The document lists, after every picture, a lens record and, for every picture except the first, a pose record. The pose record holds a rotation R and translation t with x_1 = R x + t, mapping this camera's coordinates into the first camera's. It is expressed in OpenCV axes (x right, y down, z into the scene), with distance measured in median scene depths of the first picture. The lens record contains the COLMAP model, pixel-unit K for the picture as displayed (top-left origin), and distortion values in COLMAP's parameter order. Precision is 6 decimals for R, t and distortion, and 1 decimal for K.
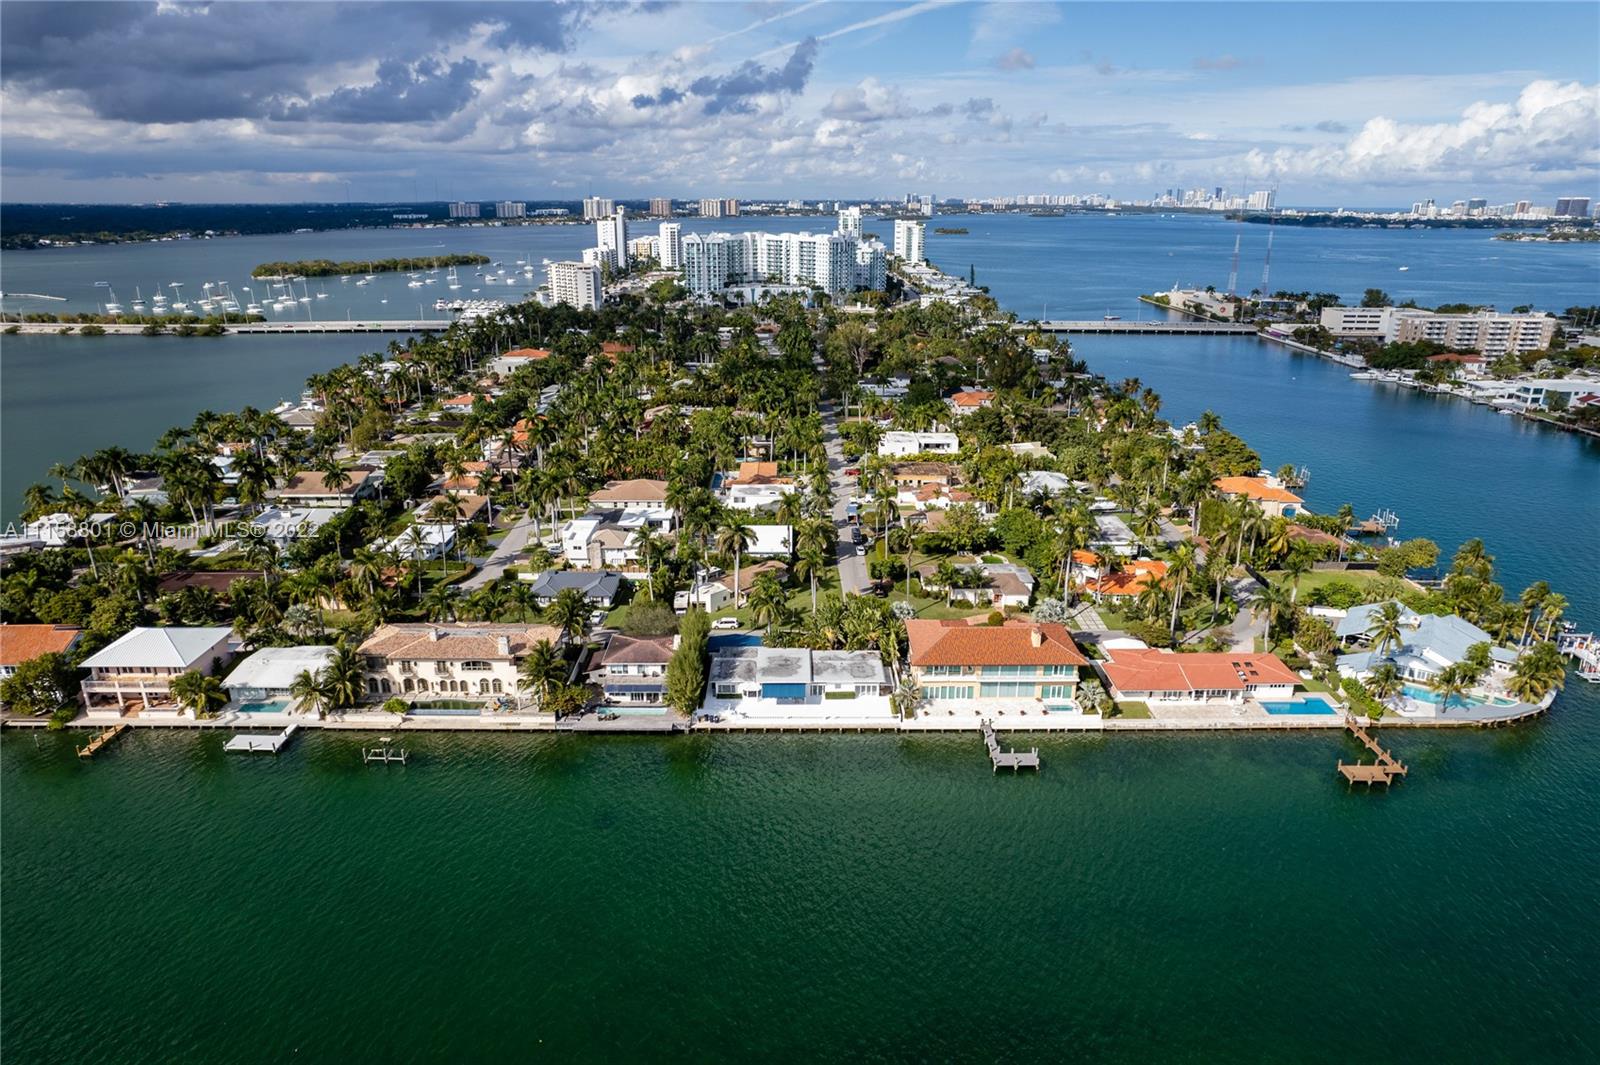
lens RADIAL K [[1041.4, 0, 801.3], [0, 1041.4, 531.7], [0, 0, 1]] dist [-0.069173, 0.067840]
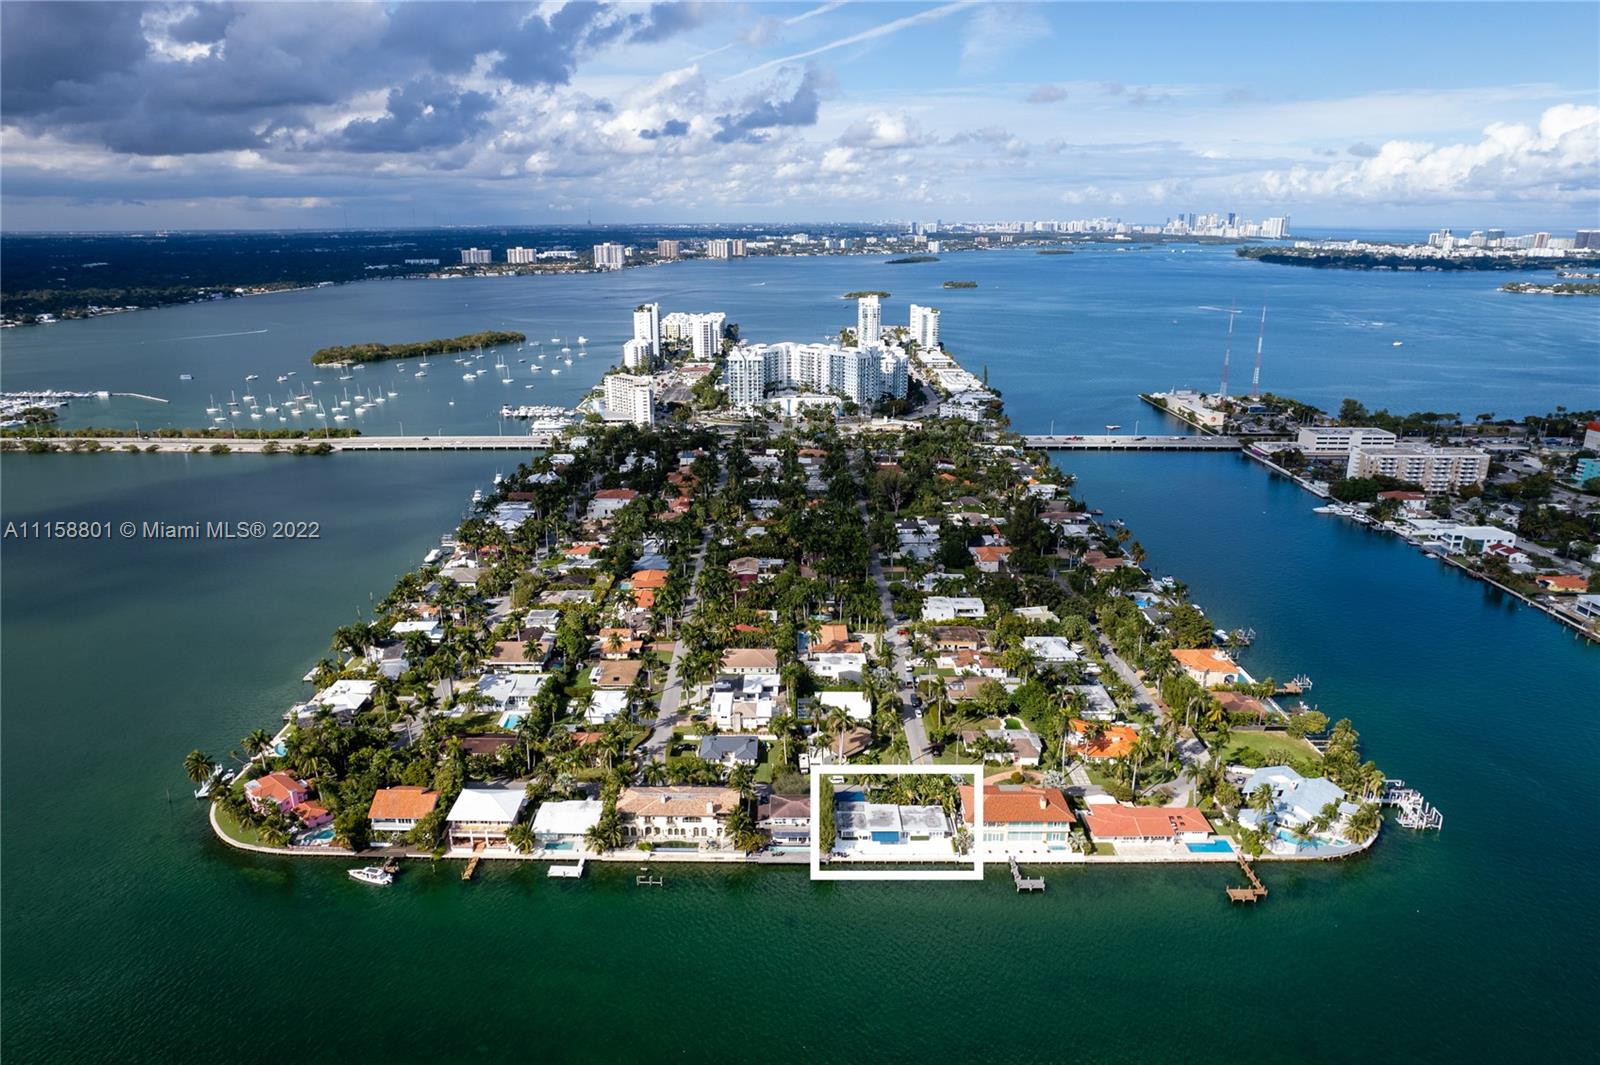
lens RADIAL K [[1095.8, 0, 774.0], [0, 1095.8, 519.6], [0, 0, 1]] dist [-0.054872, 0.034631]
pose [[0.999751, -0.000811, -0.022300, -0.054507], [0.000129, 0.999533, -0.030551, -0.103020], [0.022314, 0.030540, 0.999284, -0.254385]]
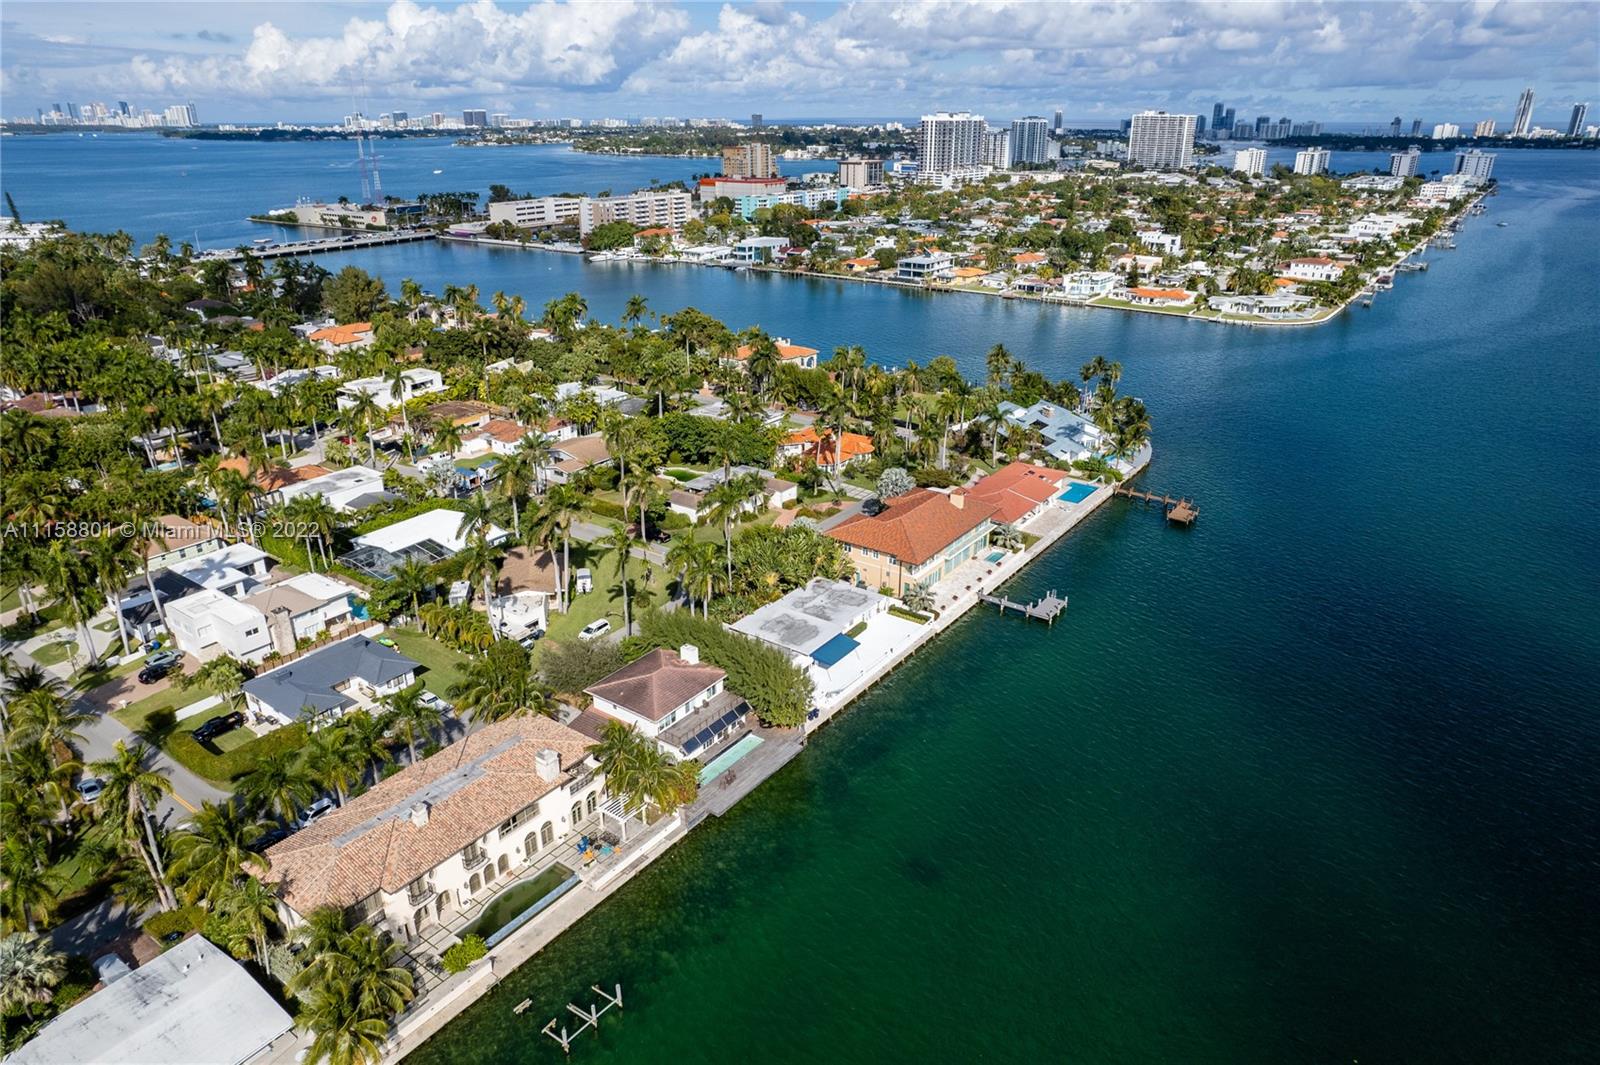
lens RADIAL K [[1041.4, 0, 803.7], [0, 1041.4, 533.7], [0, 0, 1]] dist [-0.069173, 0.067840]
pose [[0.583435, -0.311275, 0.750141, -0.222000], [0.256110, 0.947025, 0.193779, -0.034892], [-0.770721, 0.079062, 0.632248, 0.179828]]
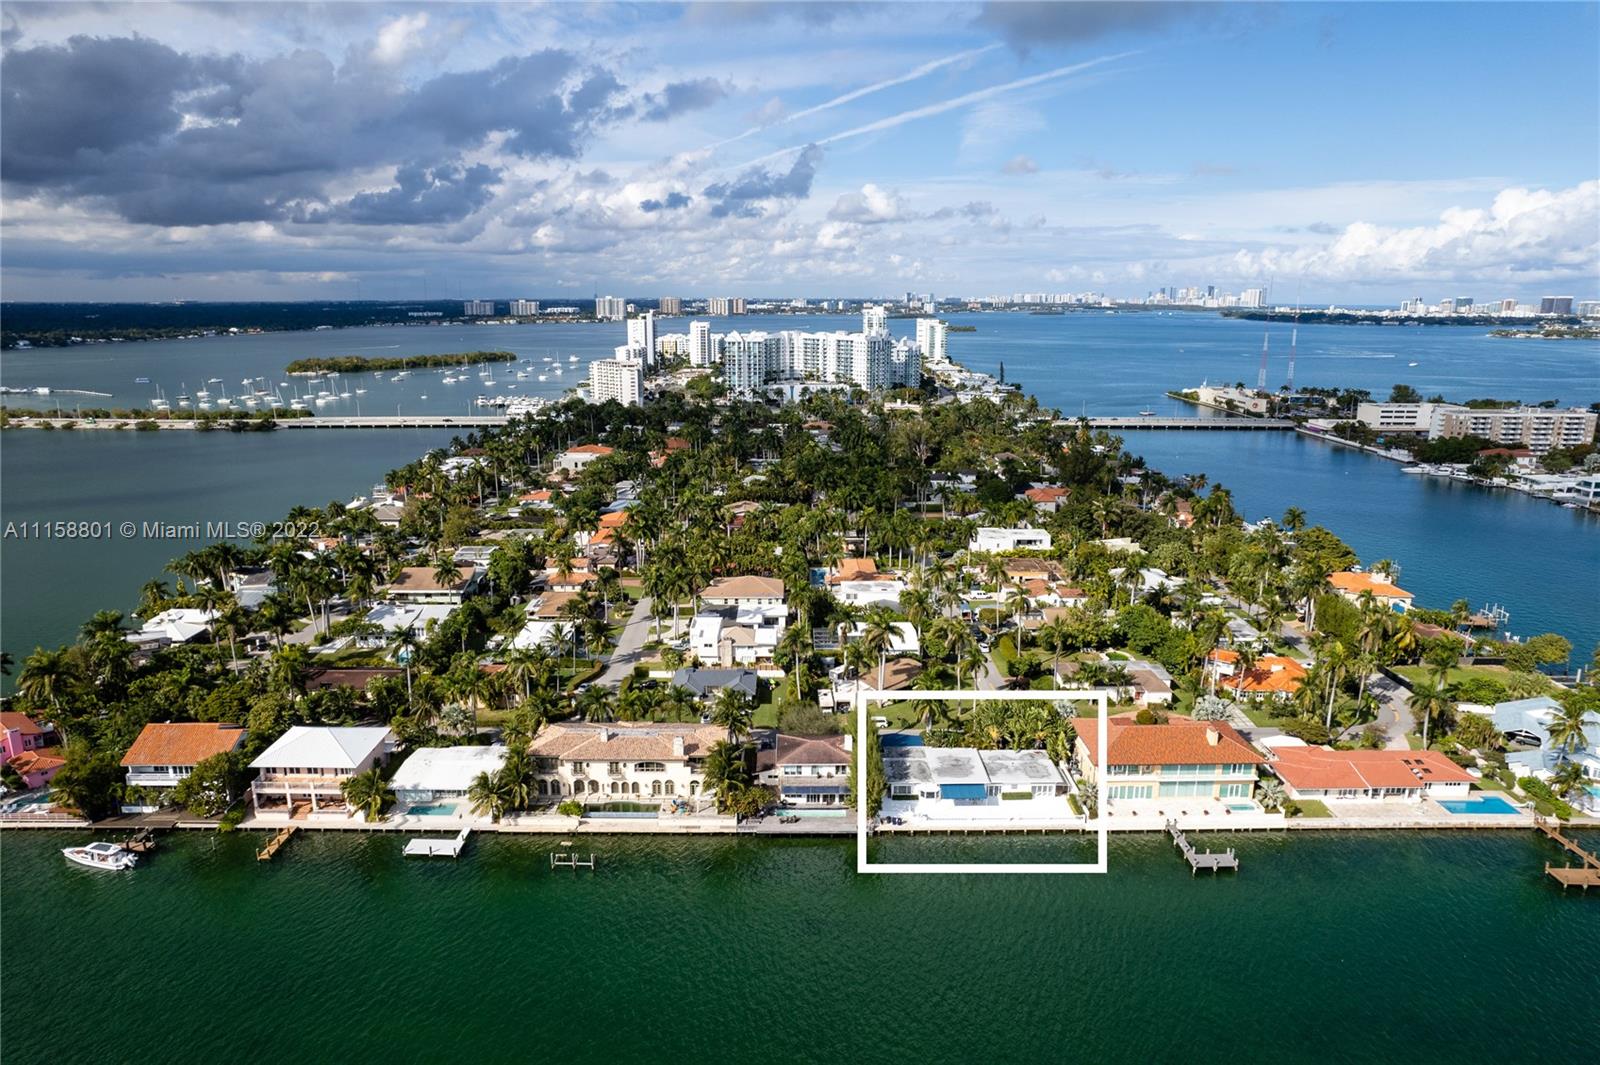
lens RADIAL K [[1041.4, 0, 797.4], [0, 1041.4, 530.5], [0, 0, 1]] dist [-0.069173, 0.067840]
pose [[0.999999, -0.000734, 0.001566, -0.063758], [0.000872, 0.995944, -0.089973, -0.002164], [-0.001493, 0.089974, 0.995943, -0.001964]]
